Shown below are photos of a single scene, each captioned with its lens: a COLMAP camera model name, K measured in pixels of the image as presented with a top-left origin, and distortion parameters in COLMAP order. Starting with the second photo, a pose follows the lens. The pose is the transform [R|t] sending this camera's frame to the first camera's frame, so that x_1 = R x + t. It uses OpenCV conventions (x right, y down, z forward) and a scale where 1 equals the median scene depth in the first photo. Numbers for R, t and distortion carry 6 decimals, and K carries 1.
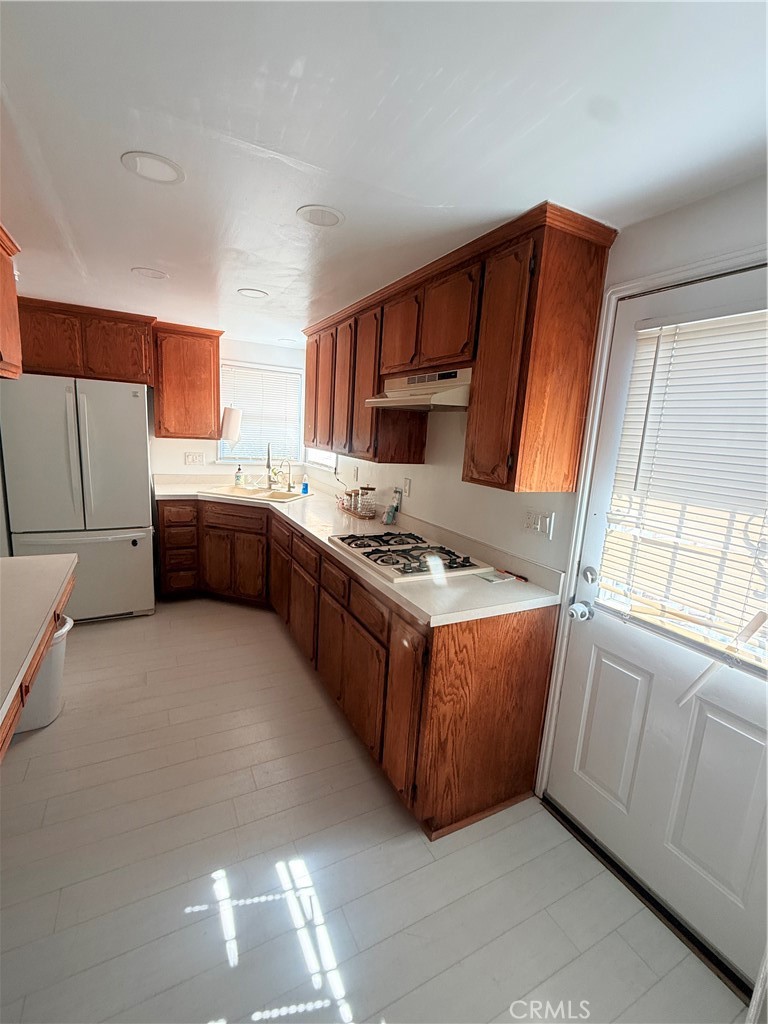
lens RADIAL K [[446.0, 0, 385.9], [0, 446.0, 512.4], [0, 0, 1]] dist [0.000580, 0.000138]
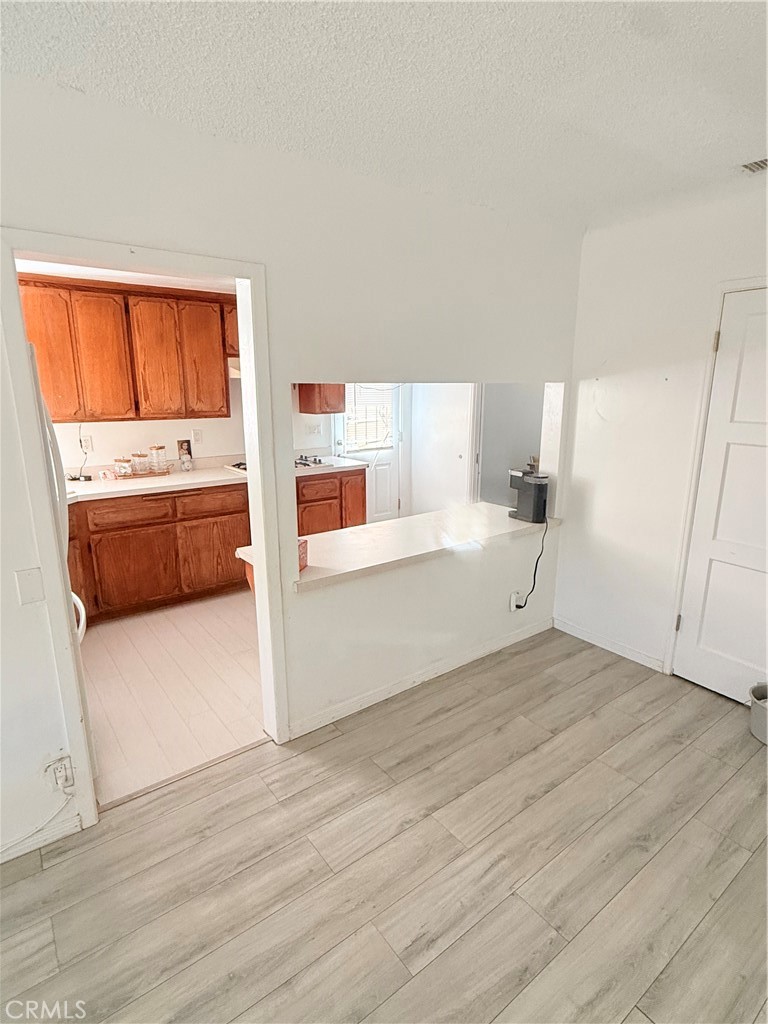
lens RADIAL K [[534.5, 0, 383.5], [0, 534.5, 512.2], [0, 0, 1]] dist [-0.001173, -0.003154]
pose [[-0.158222, -0.290093, 0.943828, -1.218270], [0.172102, 0.933135, 0.315658, -0.194159], [-0.972289, 0.212379, -0.097717, 0.530229]]
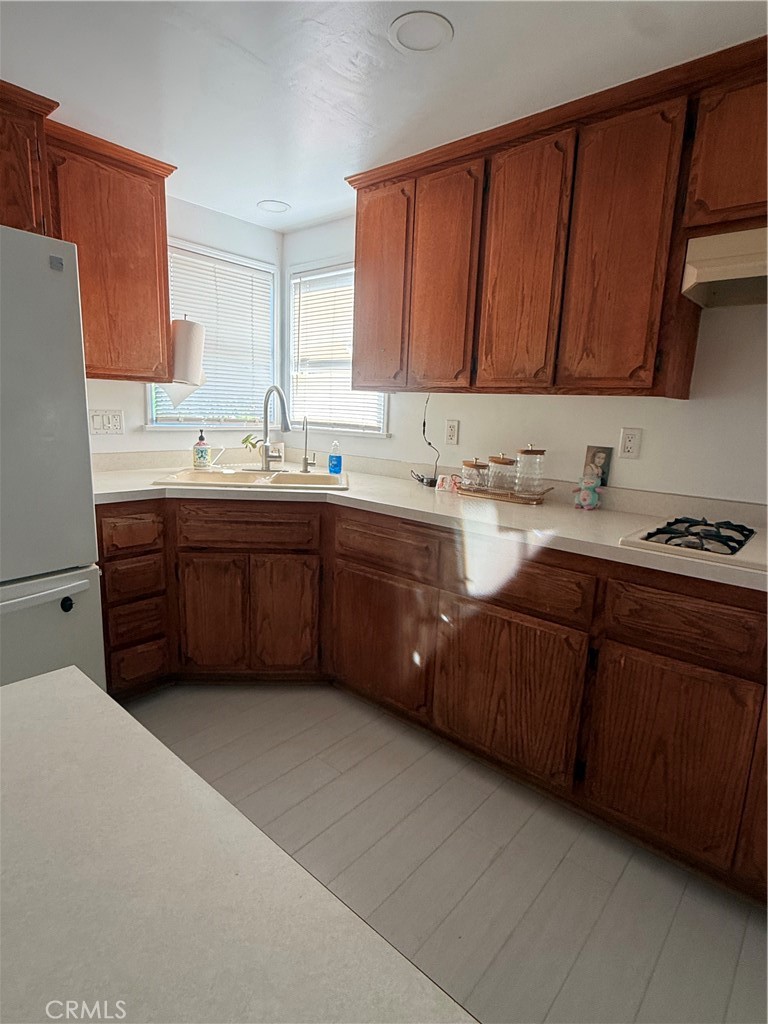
lens RADIAL K [[534.5, 0, 382.2], [0, 534.5, 510.6], [0, 0, 1]] dist [-0.001173, -0.003154]
pose [[0.933501, -0.094076, 0.346013, -0.402385], [0.085225, 0.995528, 0.040742, -0.018909], [-0.348299, -0.008544, 0.937345, 0.350303]]
